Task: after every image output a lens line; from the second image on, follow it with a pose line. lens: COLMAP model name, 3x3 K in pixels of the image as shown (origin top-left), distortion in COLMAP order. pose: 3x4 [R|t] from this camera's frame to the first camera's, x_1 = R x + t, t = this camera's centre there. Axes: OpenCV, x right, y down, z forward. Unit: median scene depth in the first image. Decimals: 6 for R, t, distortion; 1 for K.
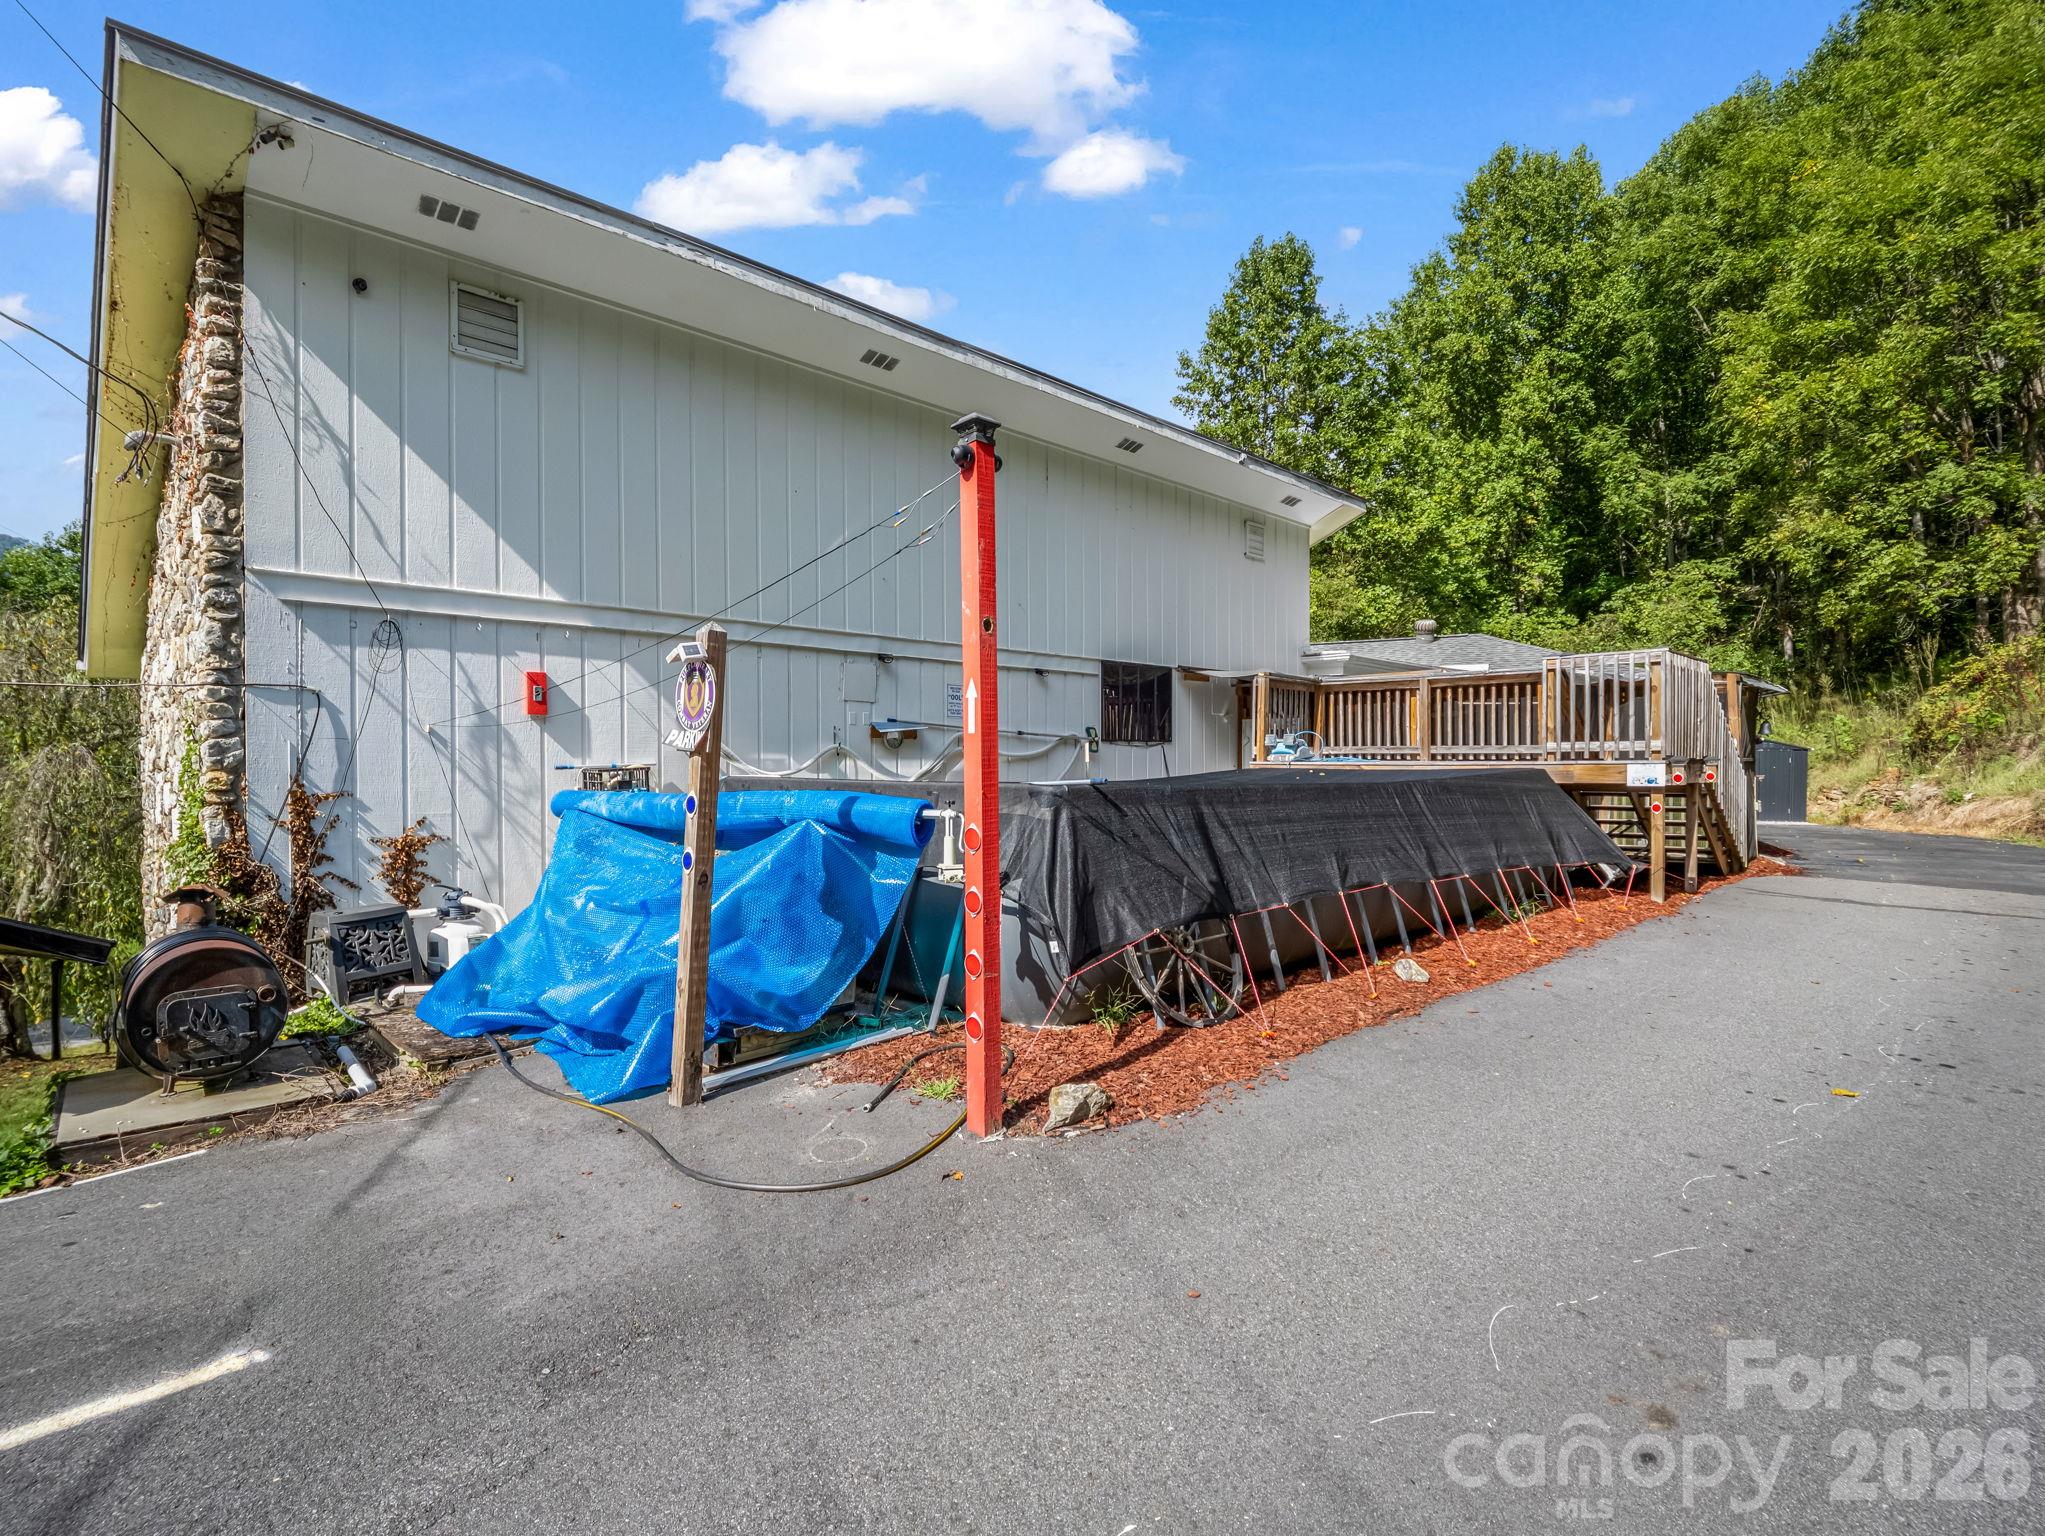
lens RADIAL K [[1003.7, 0, 1022.5], [0, 1003.7, 768.0], [0, 0, 1]] dist [-0.002766, -0.000560]
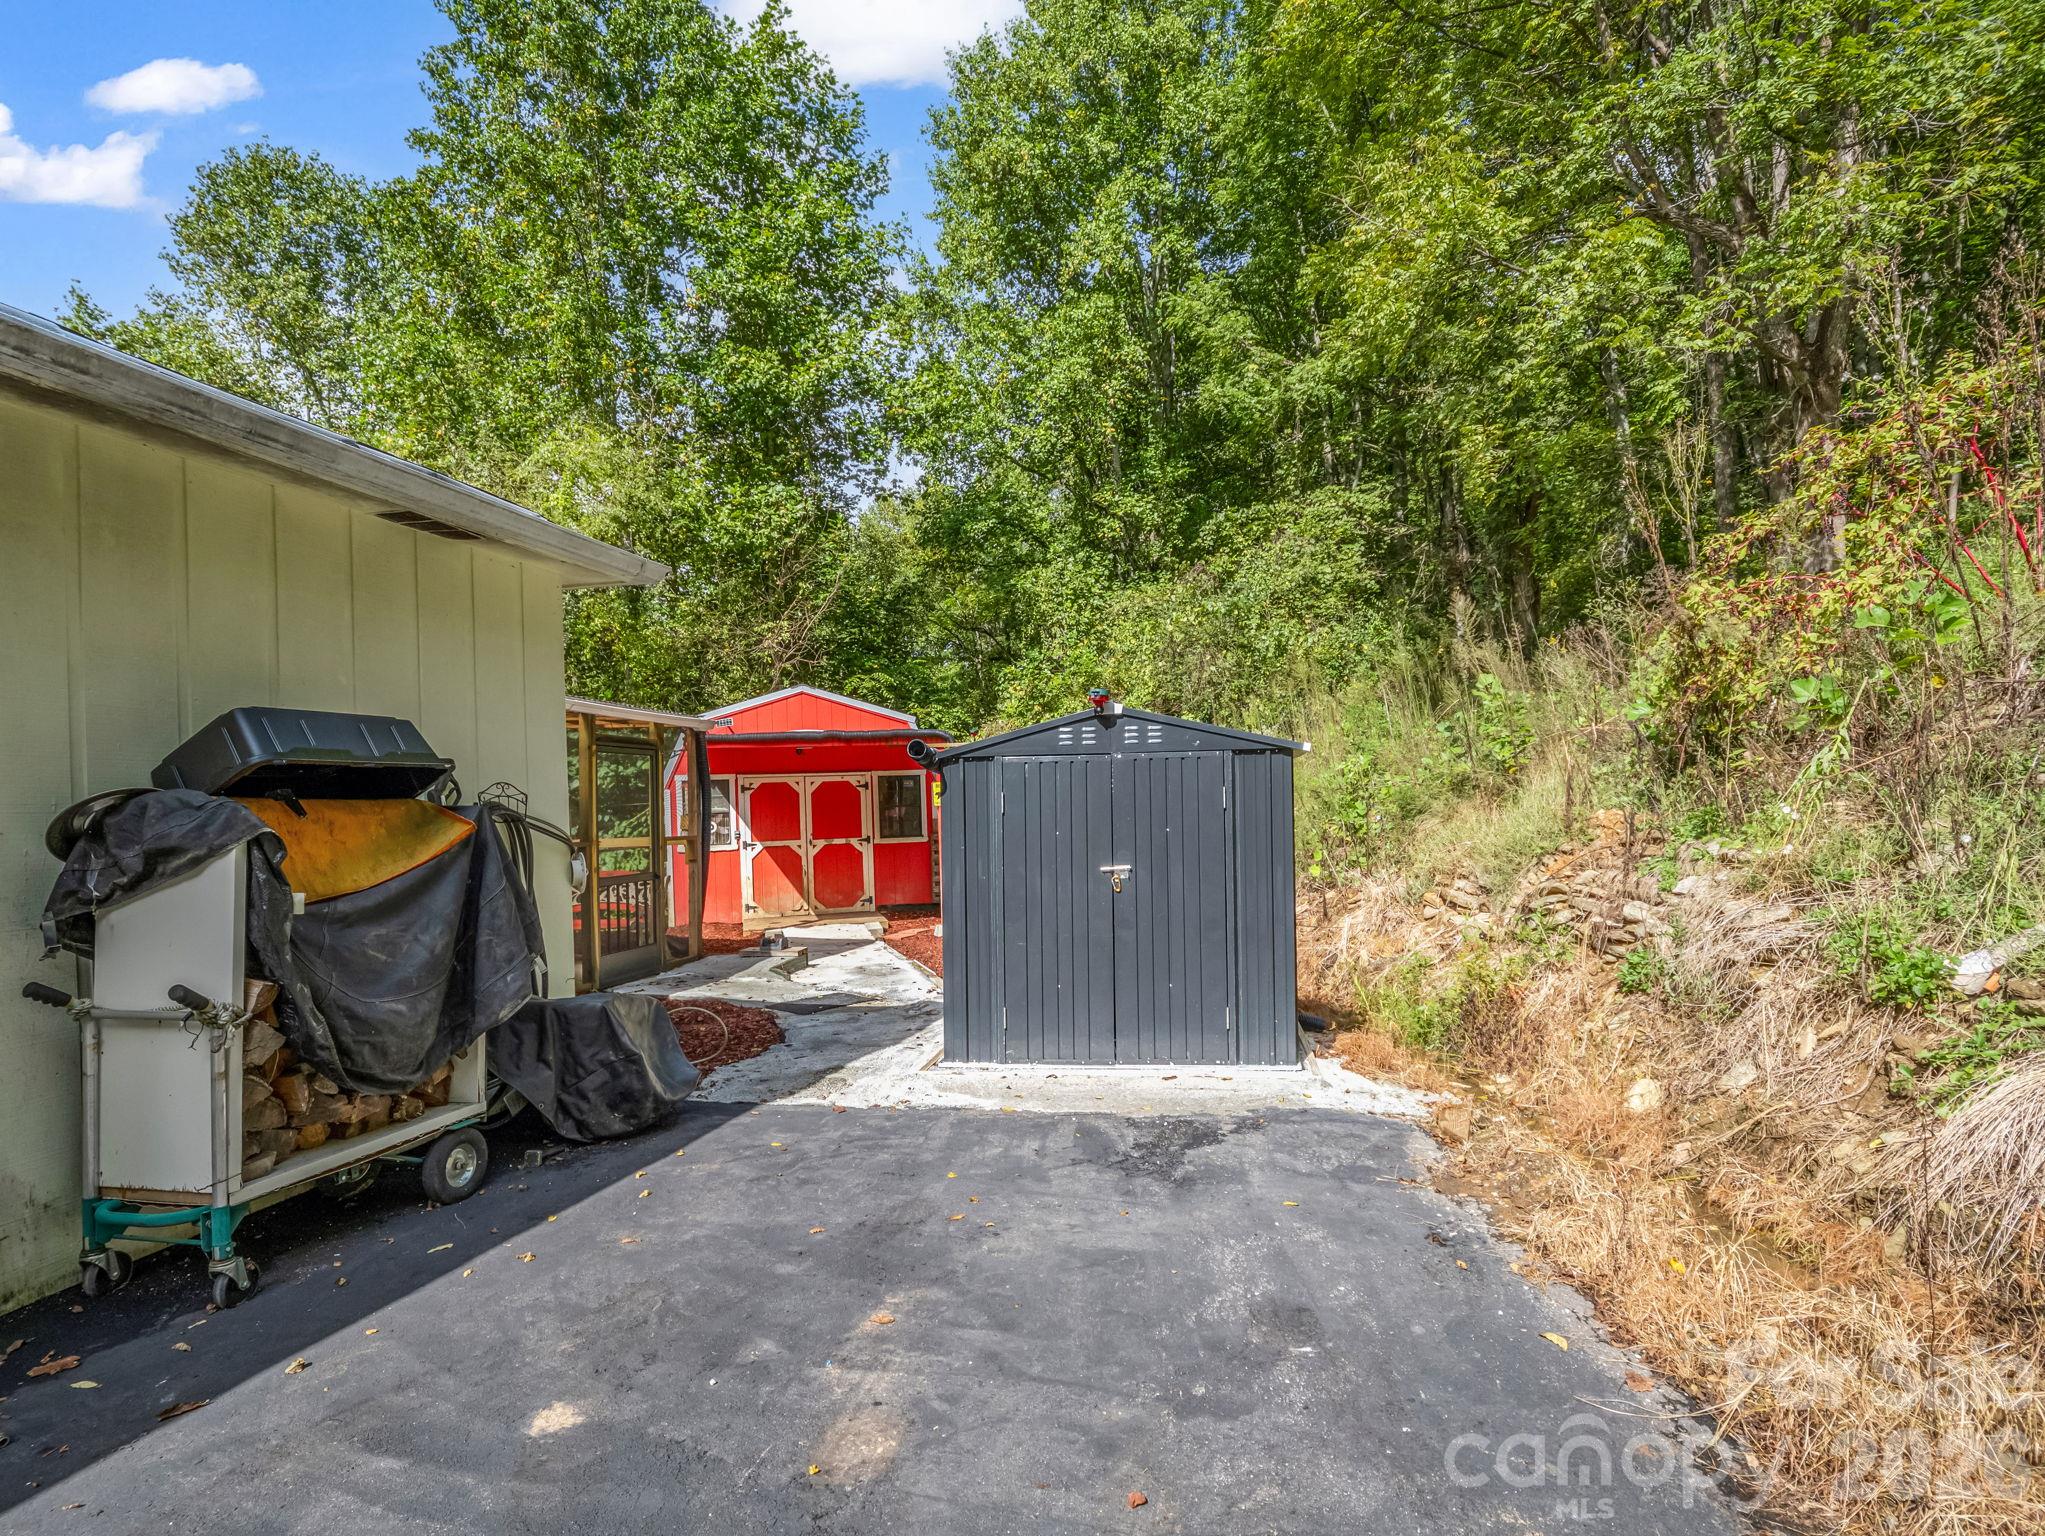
lens RADIAL K [[1057.8, 0, 1022.5], [0, 1057.8, 768.0], [0, 0, 1]] dist [-0.021147, -0.000537]
pose [[0.978159, -0.002349, 0.207844, 0.342268], [0.011001, 0.999120, -0.040482, -0.001320], [-0.207566, 0.041884, 0.977324, 0.394688]]
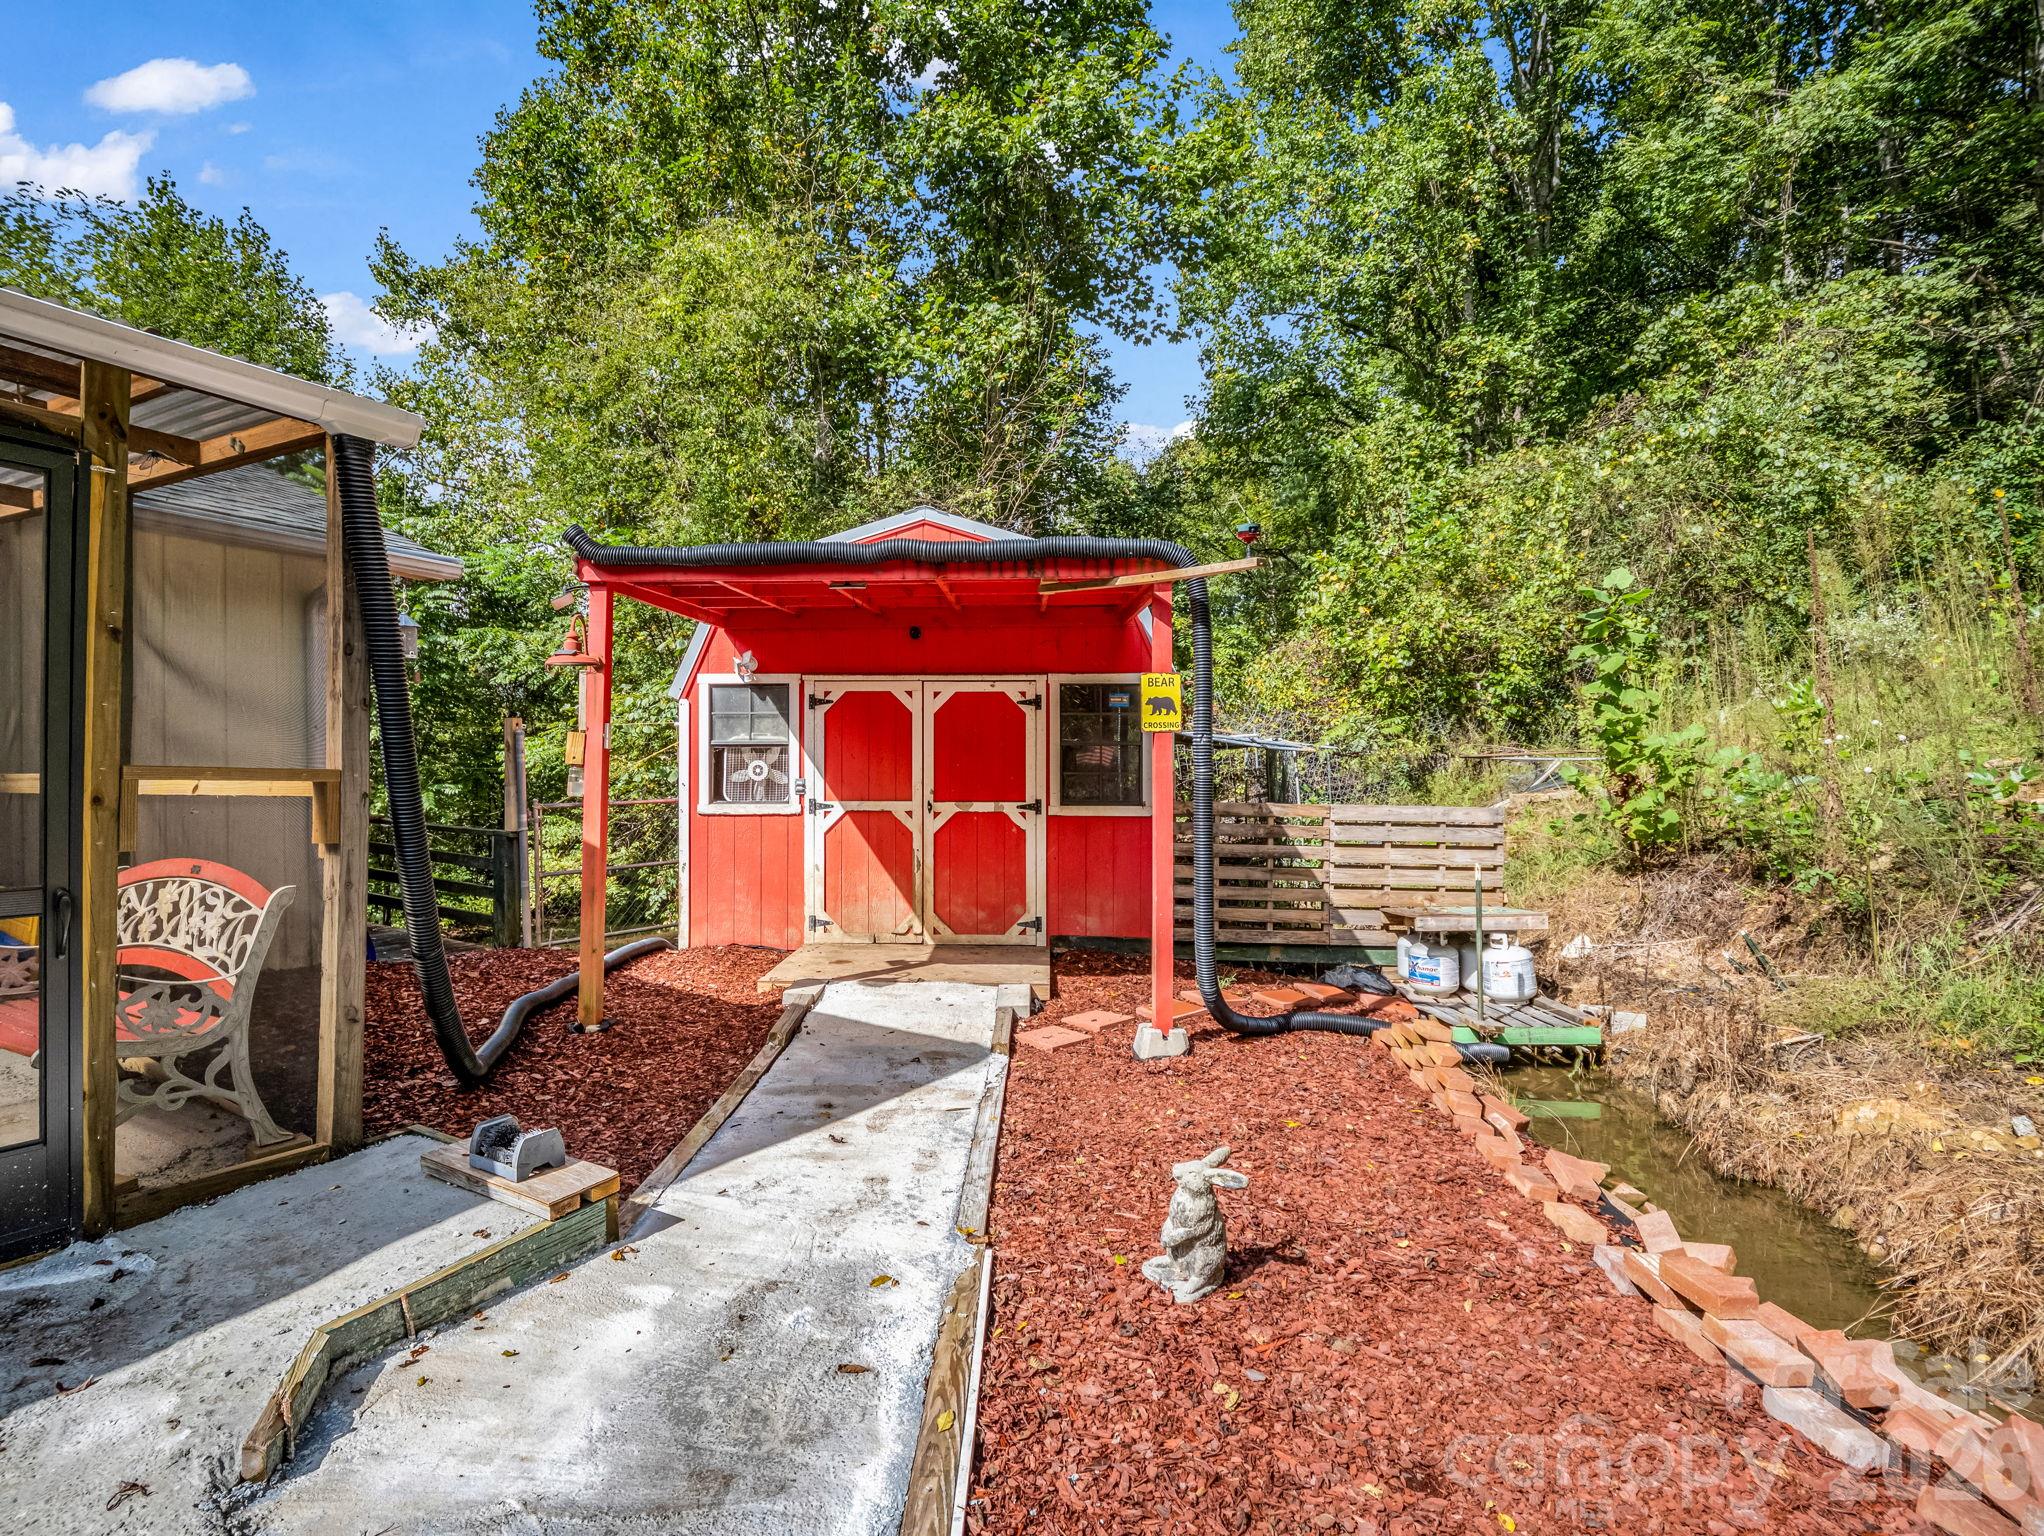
lens RADIAL K [[1057.3, 0, 1022.0], [0, 1057.3, 768.0], [0, 0, 1]] dist [-0.021147, -0.000537]
pose [[0.997813, 0.028661, -0.059565, 0.375079], [-0.029012, 0.999566, -0.005046, 0.002279], [0.059395, 0.006763, 0.998212, 0.580832]]
